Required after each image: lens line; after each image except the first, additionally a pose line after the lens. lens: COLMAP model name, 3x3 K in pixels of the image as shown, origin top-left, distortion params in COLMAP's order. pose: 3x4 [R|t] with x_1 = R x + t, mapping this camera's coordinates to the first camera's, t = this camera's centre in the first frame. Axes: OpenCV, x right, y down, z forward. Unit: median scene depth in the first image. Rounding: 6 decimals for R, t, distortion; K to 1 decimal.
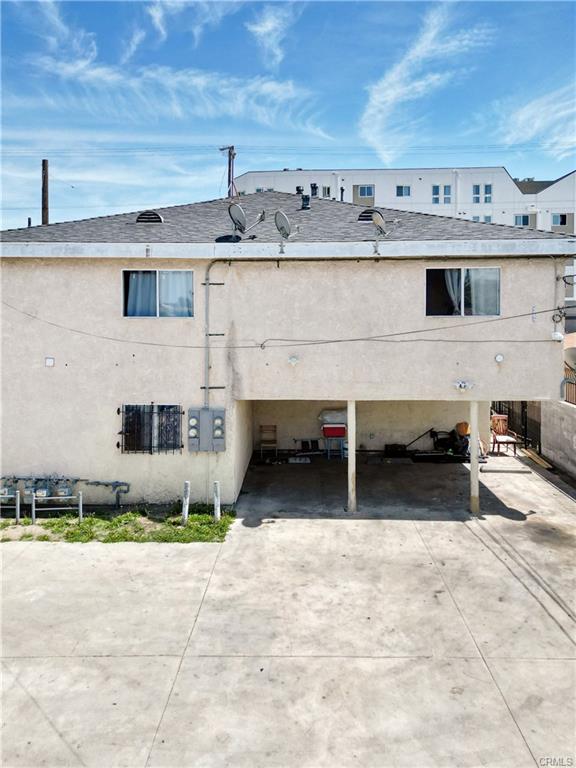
lens RADIAL K [[590.2, 0, 288.0], [0, 590.2, 310.7], [0, 0, 1]] dist [0.030933, -0.008299]
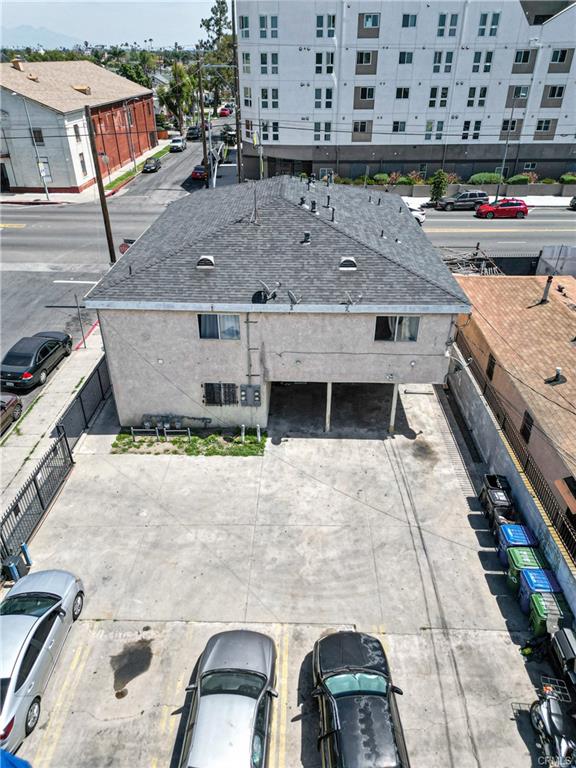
lens RADIAL K [[537.4, 0, 288.0], [0, 537.4, 384.0], [0, 0, 1]] dist [0.078390, -0.077000]
pose [[0.999996, 0.001637, -0.002379, -0.017410], [-0.000189, 0.859099, 0.511809, -0.731495], [0.002881, -0.511806, 0.859096, -0.451295]]
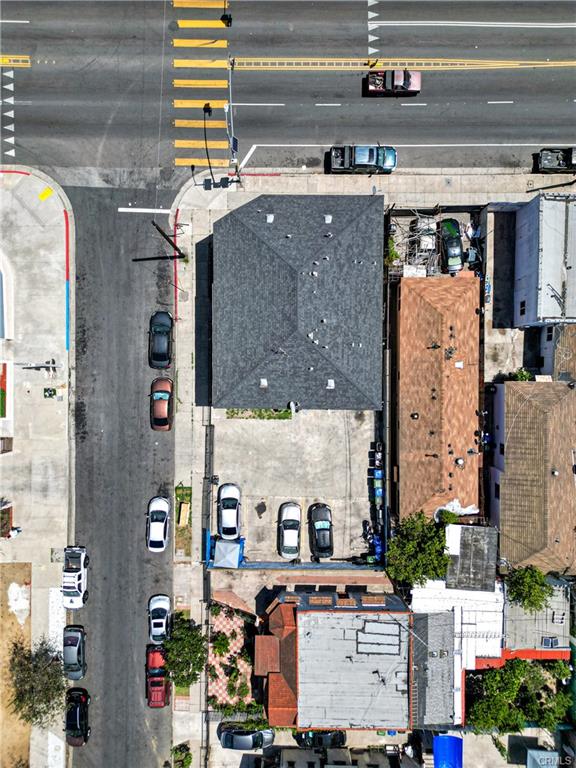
lens RADIAL K [[537.4, 0, 288.0], [0, 537.4, 384.0], [0, 0, 1]] dist [0.078390, -0.077000]
pose [[0.999681, -0.024232, -0.007092, -0.092477], [0.007084, -0.000420, 0.999975, -3.762925], [-0.024234, -0.999706, -0.000248, 1.199541]]
